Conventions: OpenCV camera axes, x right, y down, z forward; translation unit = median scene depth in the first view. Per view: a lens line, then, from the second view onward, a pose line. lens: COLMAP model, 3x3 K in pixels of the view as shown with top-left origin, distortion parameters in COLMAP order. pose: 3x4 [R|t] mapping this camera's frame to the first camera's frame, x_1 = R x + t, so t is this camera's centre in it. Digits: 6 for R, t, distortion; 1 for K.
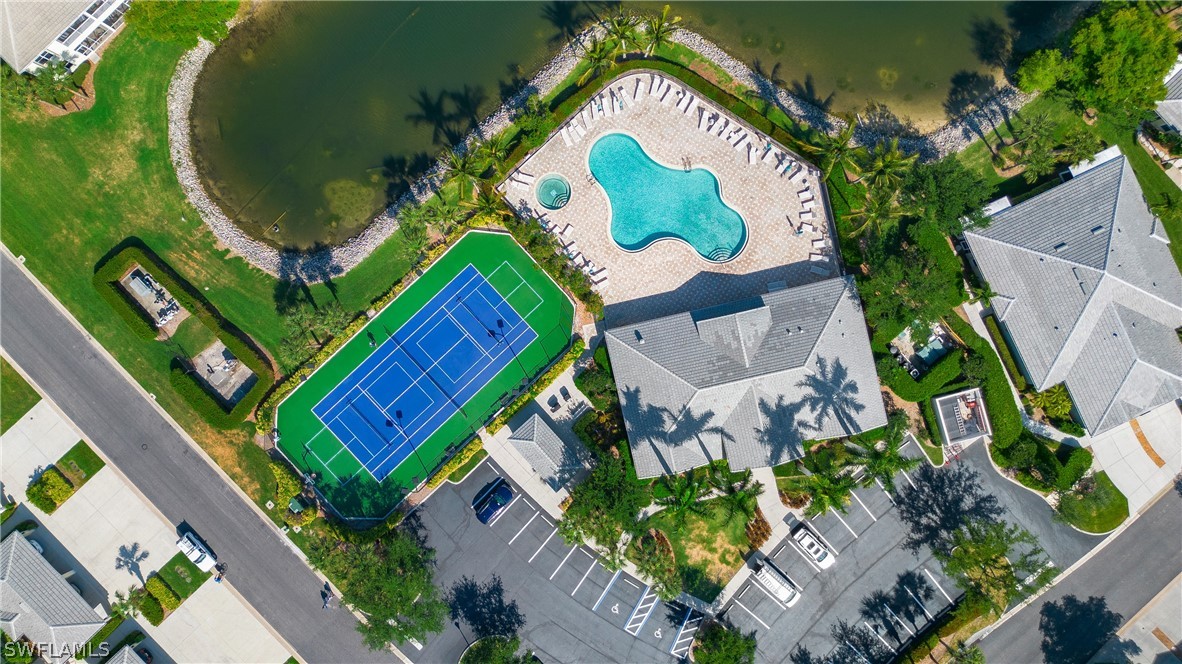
lens RADIAL K [[832.8, 0, 584.8], [0, 832.8, 334.8], [0, 0, 1]] dist [0.081361, -0.089856]
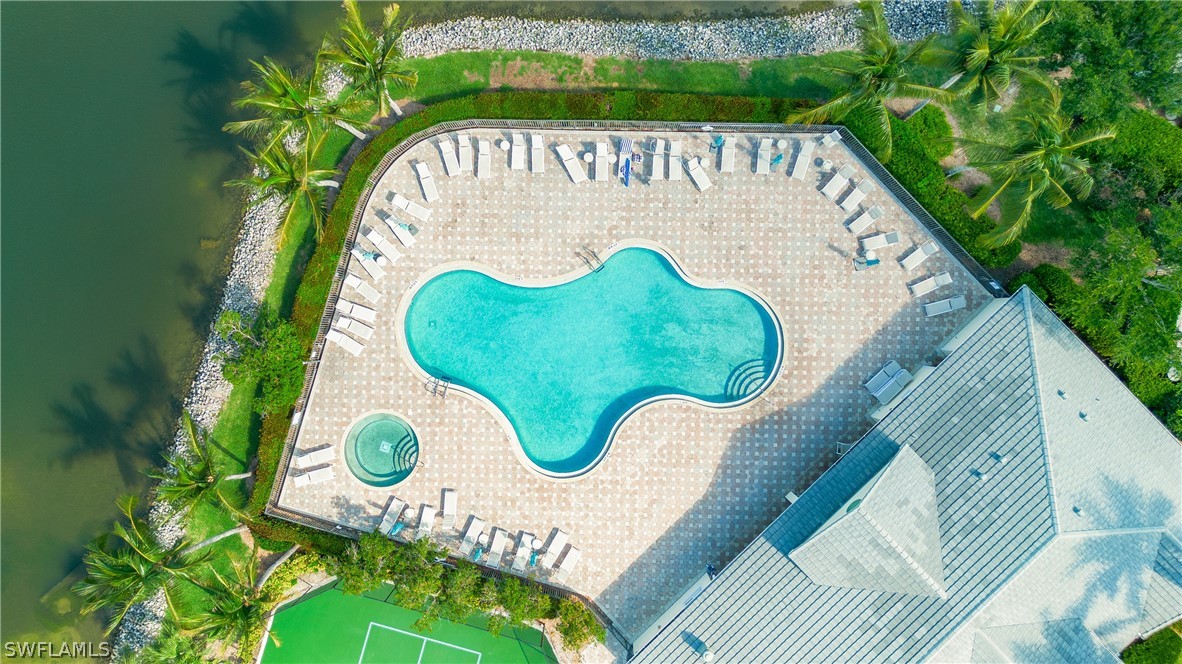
lens RADIAL K [[832.8, 0, 584.8], [0, 832.8, 334.8], [0, 0, 1]] dist [0.081361, -0.089856]
pose [[0.856243, -0.516446, -0.011437, 0.102548], [0.516351, 0.856314, -0.010365, -0.163210], [0.015147, 0.002969, 0.999881, 0.520484]]
